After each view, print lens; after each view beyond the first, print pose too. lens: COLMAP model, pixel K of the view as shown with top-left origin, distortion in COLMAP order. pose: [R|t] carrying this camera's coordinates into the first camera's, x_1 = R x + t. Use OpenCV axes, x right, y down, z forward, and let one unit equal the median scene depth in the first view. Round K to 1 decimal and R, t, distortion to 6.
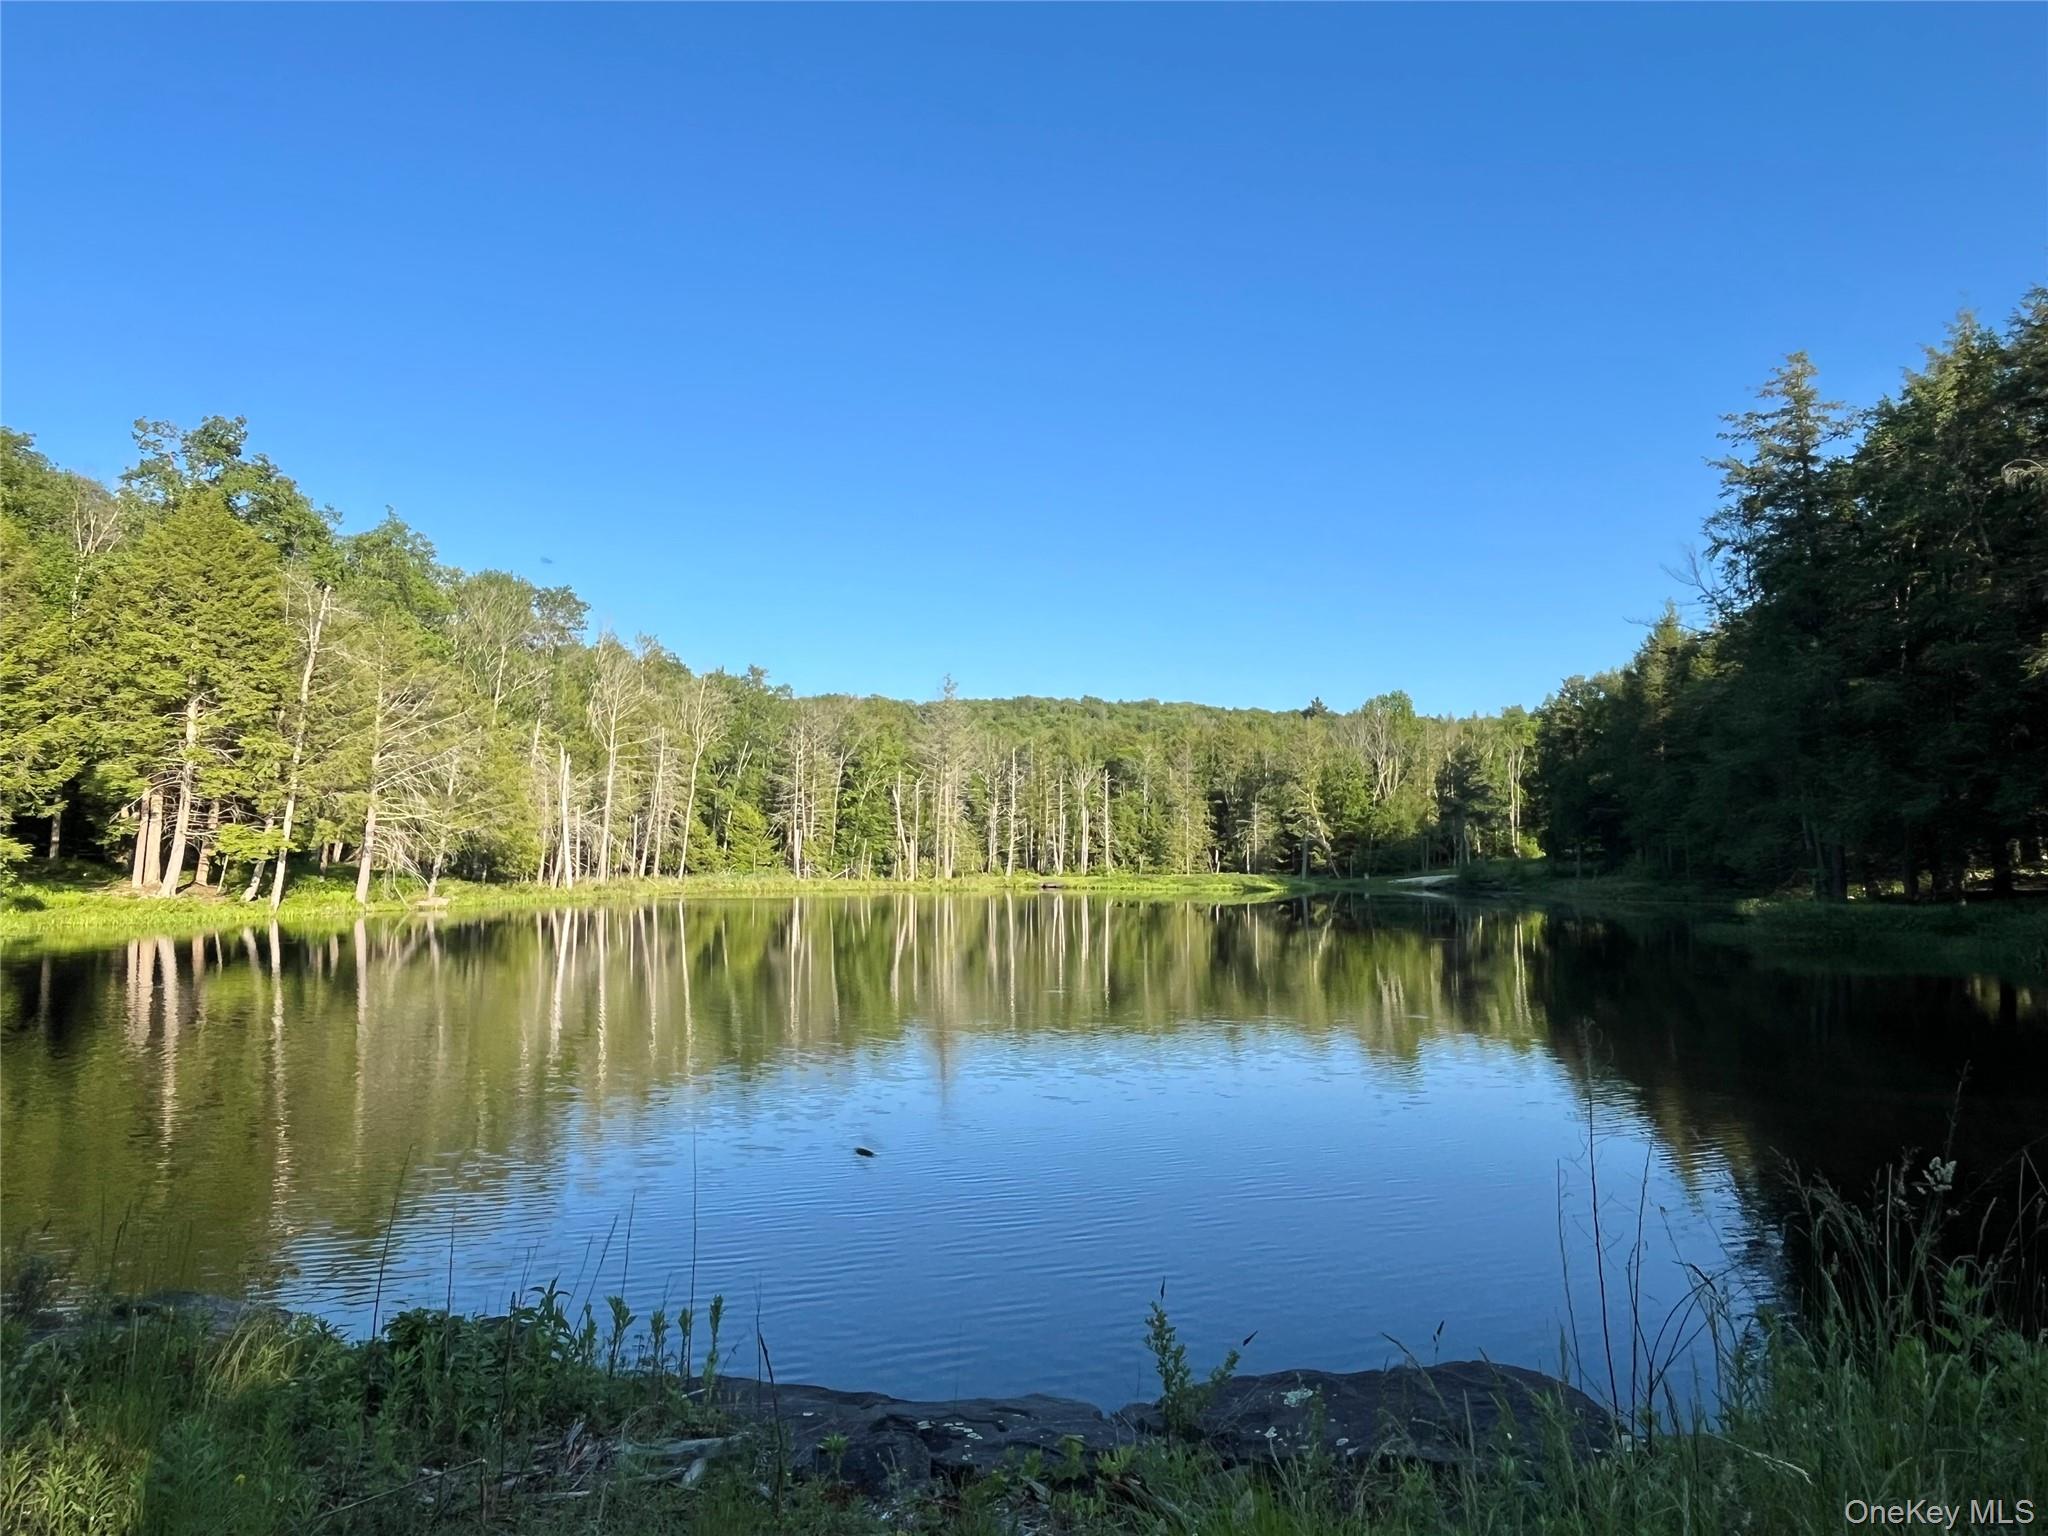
lens RADIAL K [[1316.6, 0, 1023.7], [0, 1316.6, 755.2], [0, 0, 1]] dist [-0.003830, -0.002305]
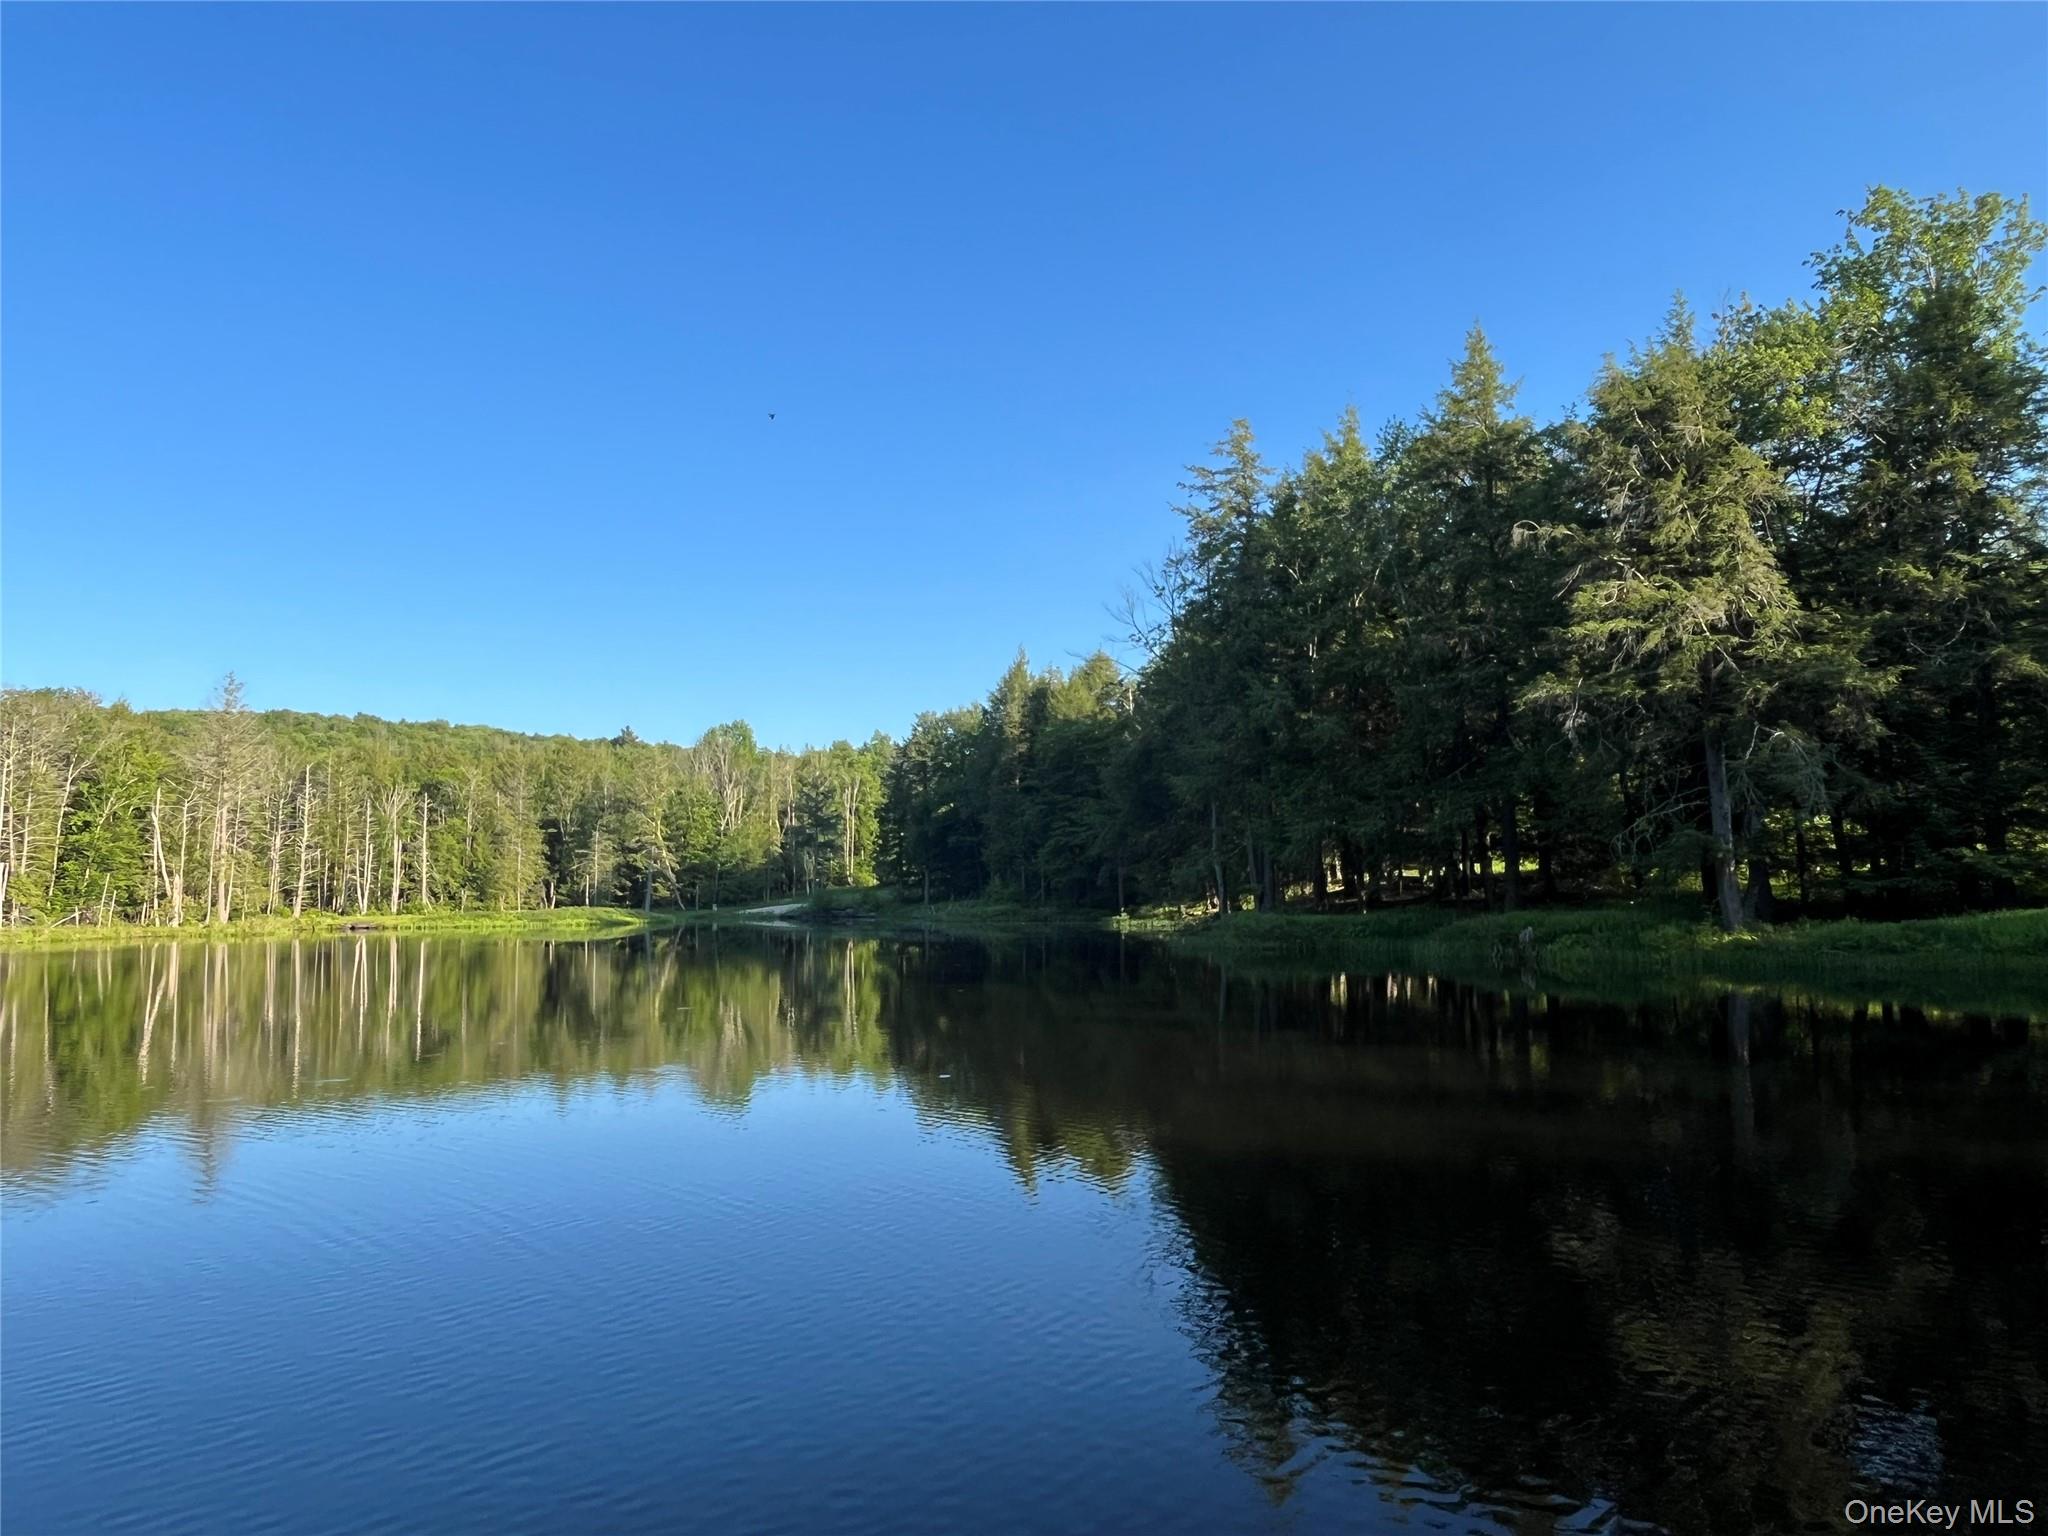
lens RADIAL K [[1316.6, 0, 1023.7], [0, 1316.6, 755.2], [0, 0, 1]] dist [-0.003830, -0.002305]
pose [[0.865364, 0.033869, 0.499998, -0.041522], [-0.021306, 0.999298, -0.030815, 0.005495], [-0.500691, 0.016013, 0.865478, 0.047761]]
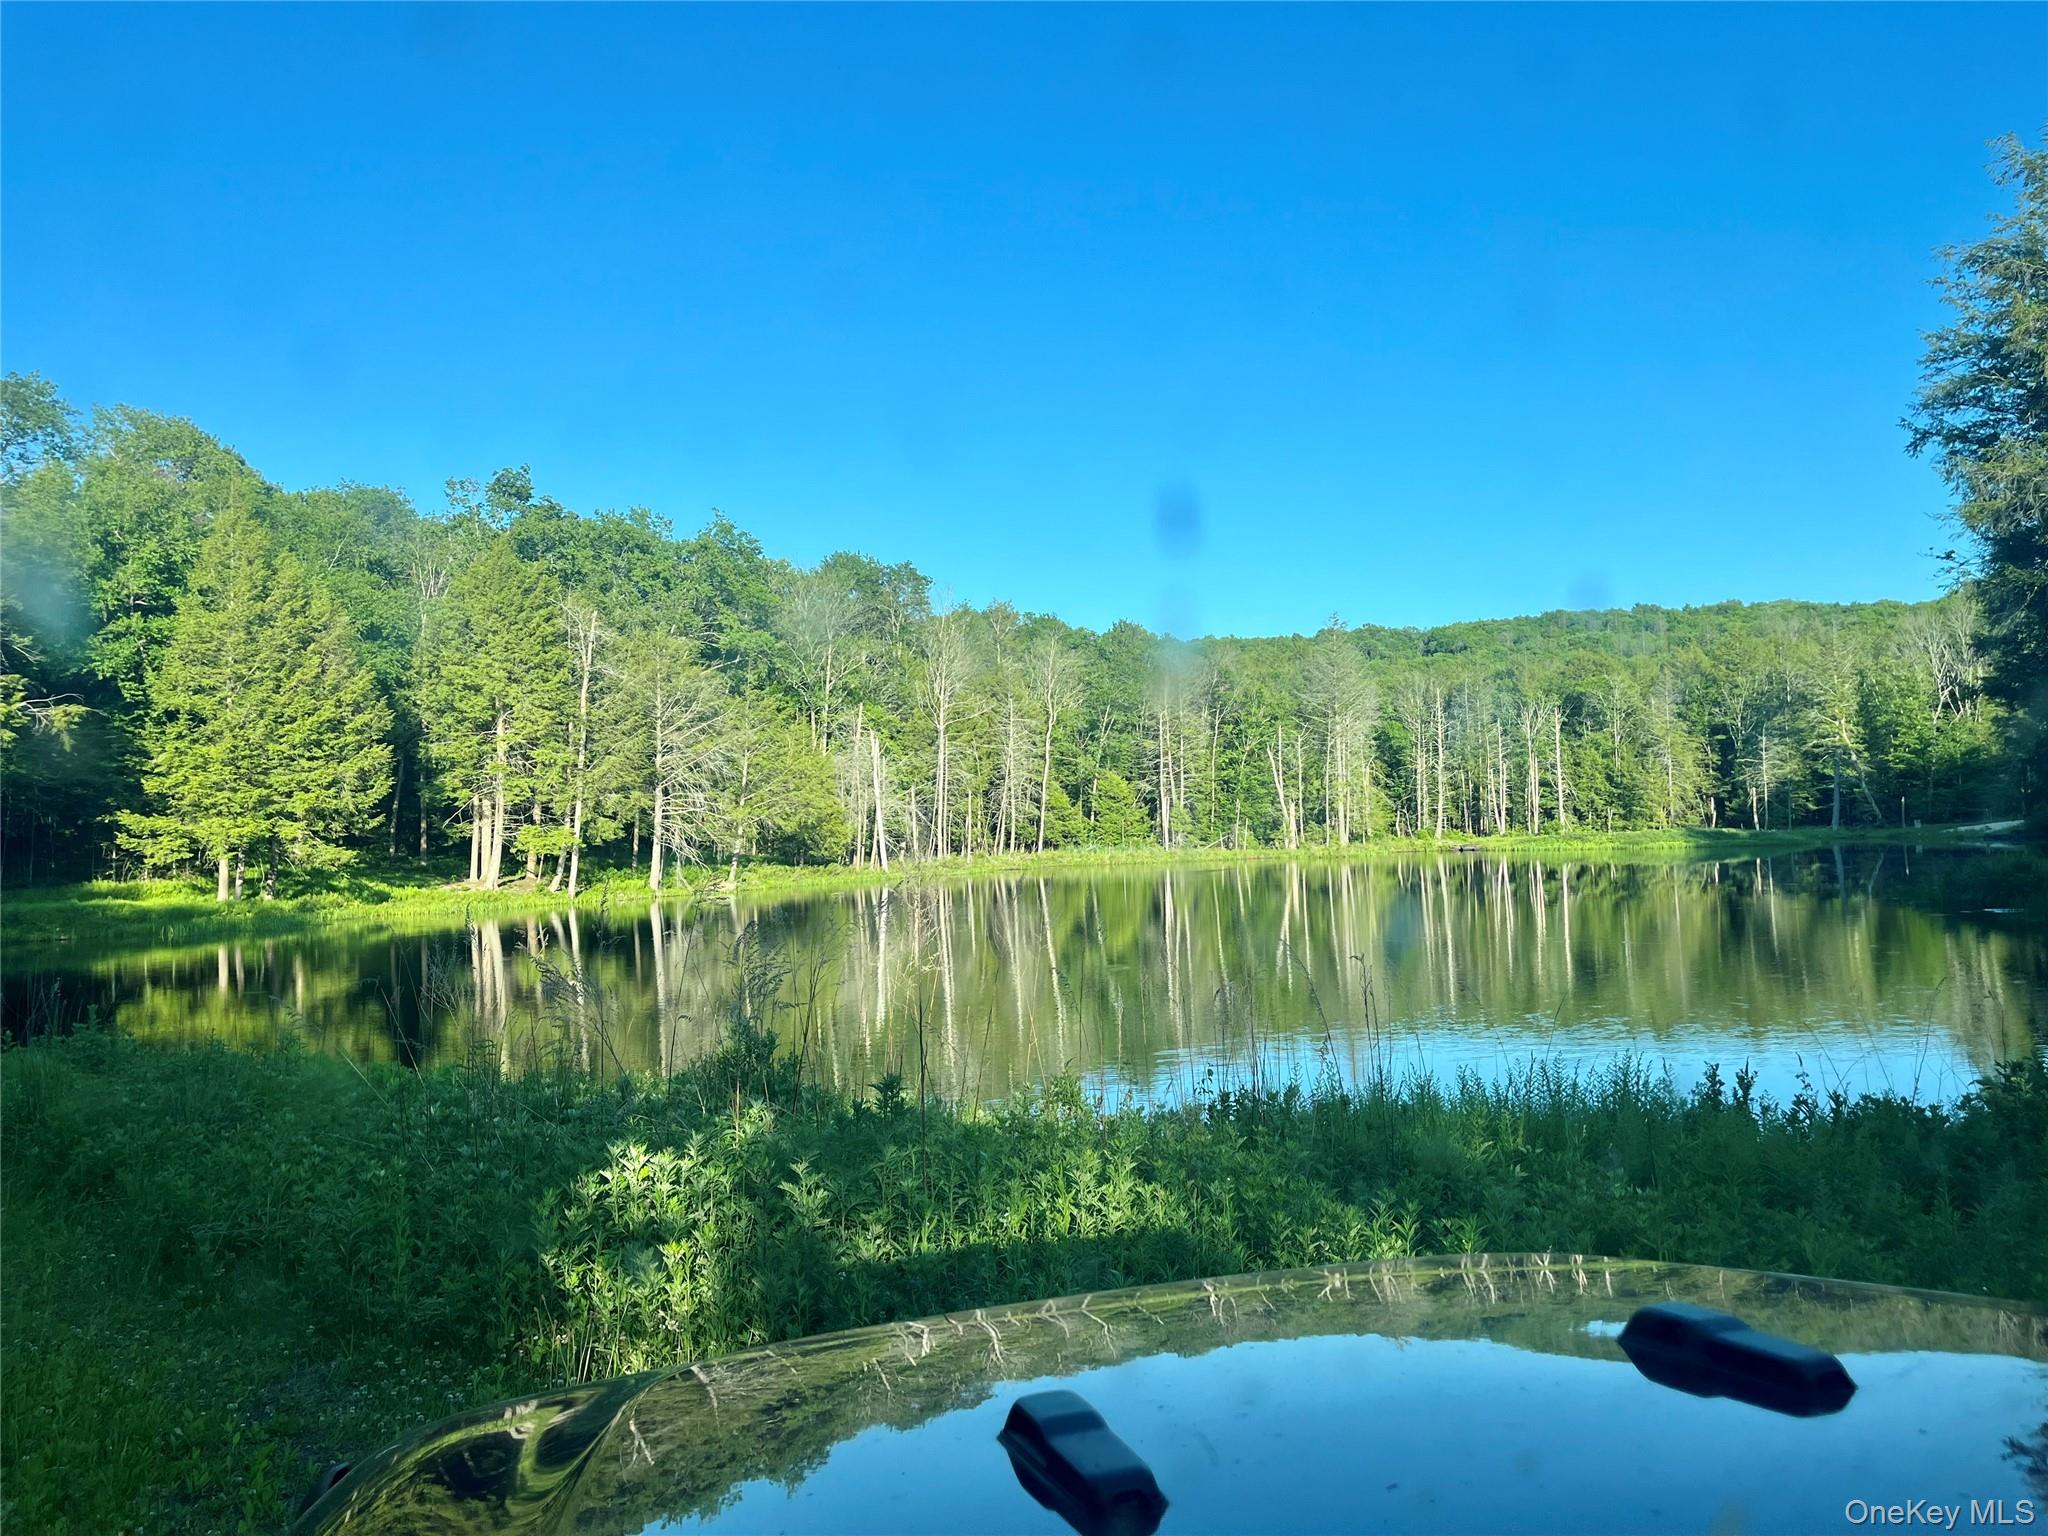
lens RADIAL K [[1535.8, 0, 1018.8], [0, 1535.8, 756.6], [0, 0, 1]] dist [0.070729, -0.093974]
pose [[0.934914, -0.050725, -0.351231, 0.112489], [0.063779, 0.997633, 0.025688, -0.006165], [0.349097, -0.046417, 0.935936, -0.049662]]
